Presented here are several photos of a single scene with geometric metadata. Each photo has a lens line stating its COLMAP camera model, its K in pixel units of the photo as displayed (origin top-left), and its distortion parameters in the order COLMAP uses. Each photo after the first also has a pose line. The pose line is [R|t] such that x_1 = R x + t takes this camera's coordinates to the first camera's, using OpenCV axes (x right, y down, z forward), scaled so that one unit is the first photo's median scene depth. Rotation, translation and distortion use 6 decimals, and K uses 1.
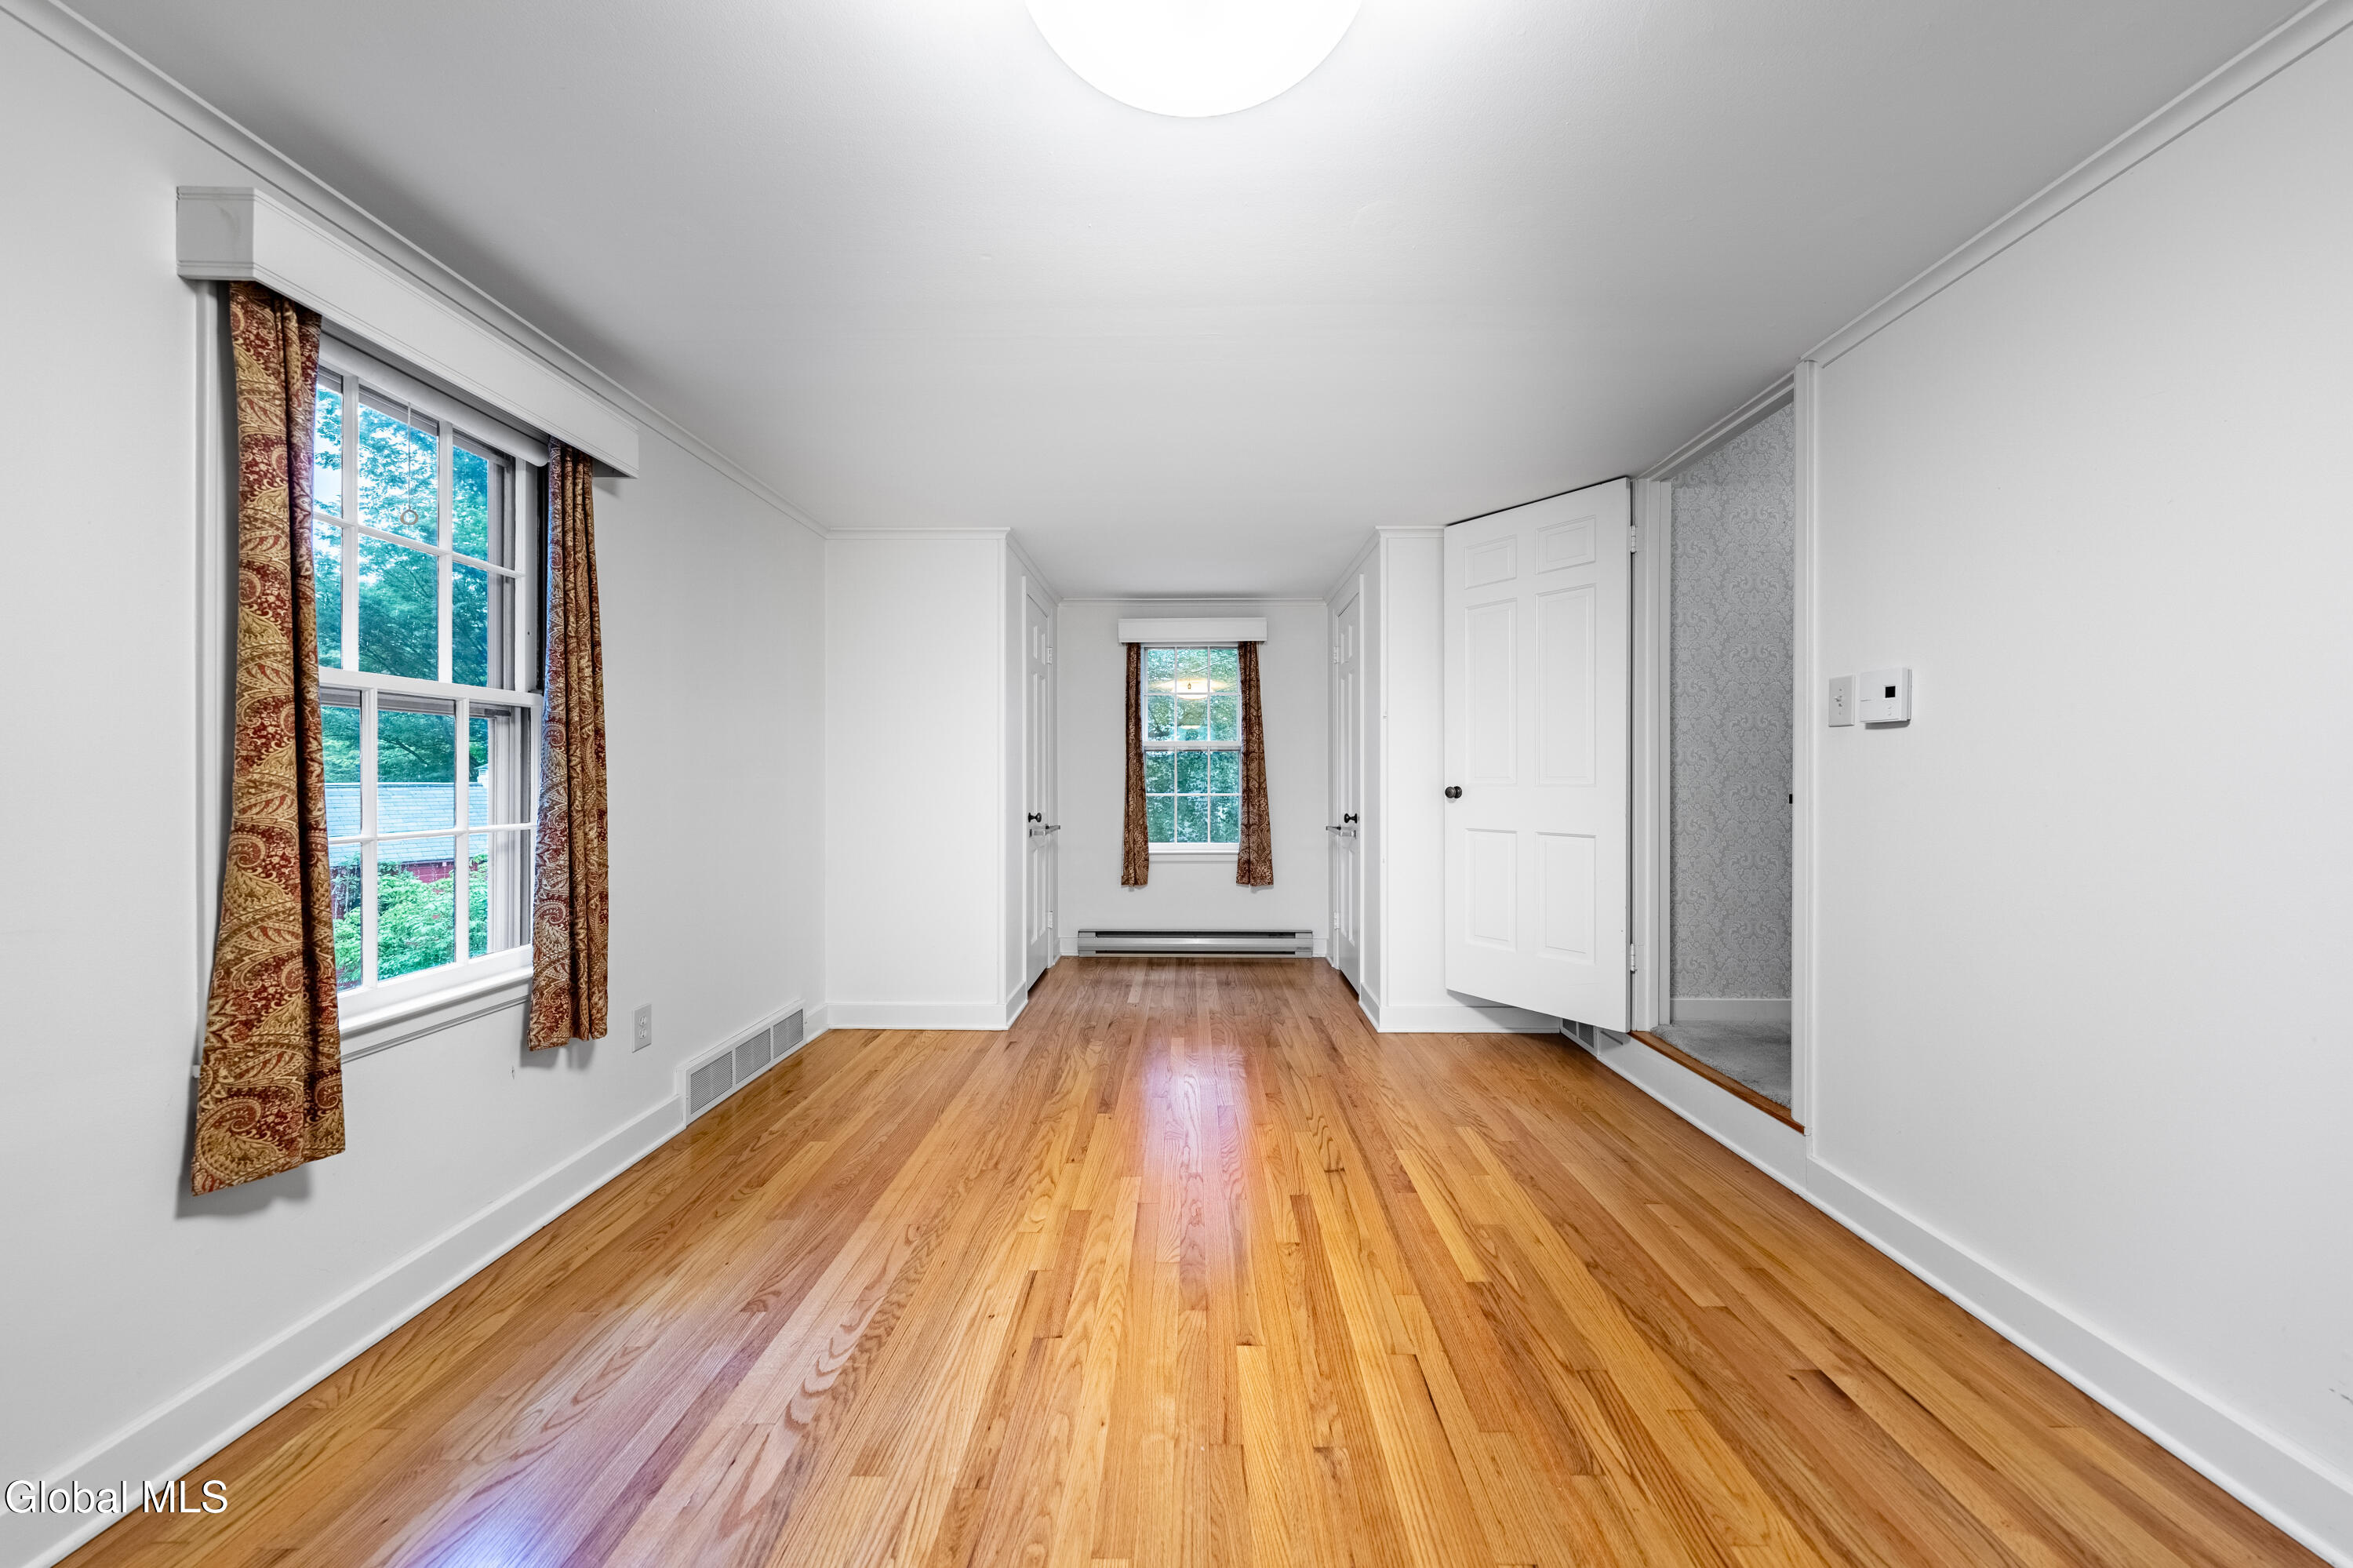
lens RADIAL K [[799.9, 0, 1176.0], [0, 799.9, 777.3], [0, 0, 1]] dist [0.000101, -0.000008]
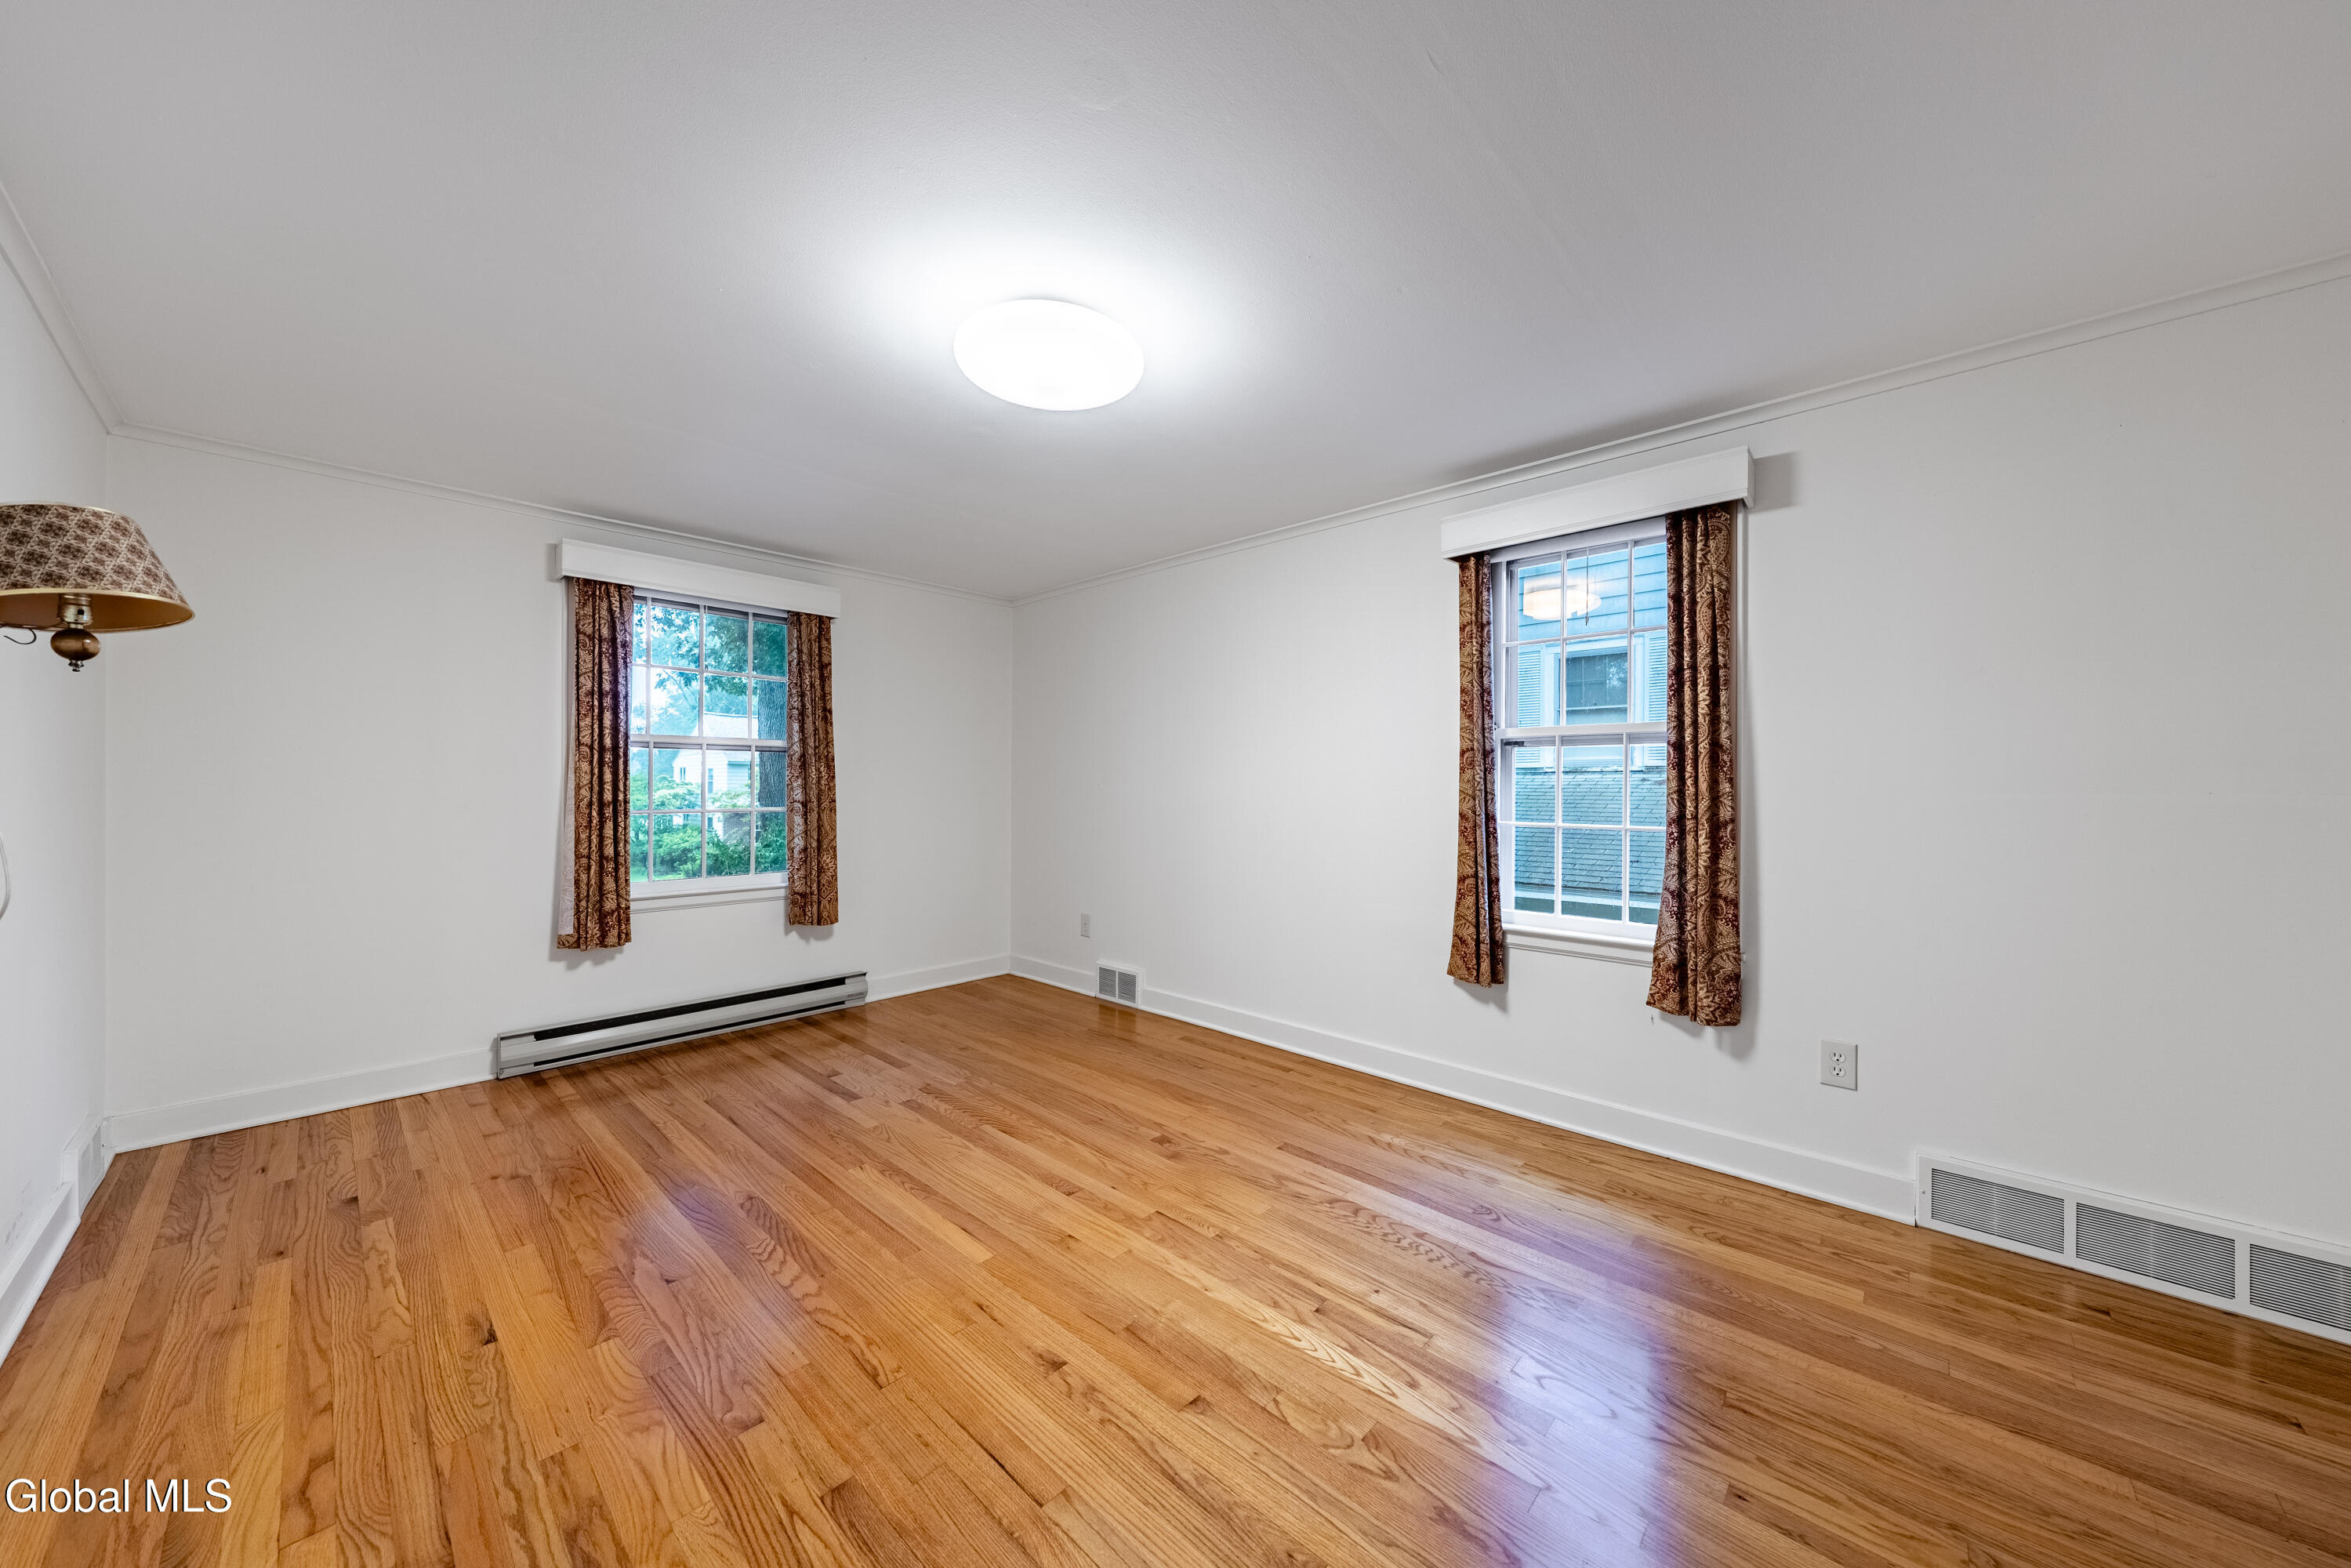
lens RADIAL K [[799.3, 0, 1175.0], [0, 799.3, 777.3], [0, 0, 1]] dist [0.000101, -0.000008]
pose [[-0.669362, -0.010372, -0.742864, 0.643532], [-0.005825, 0.999945, -0.008713, -0.003650], [0.742913, -0.001505, -0.669386, 1.295867]]
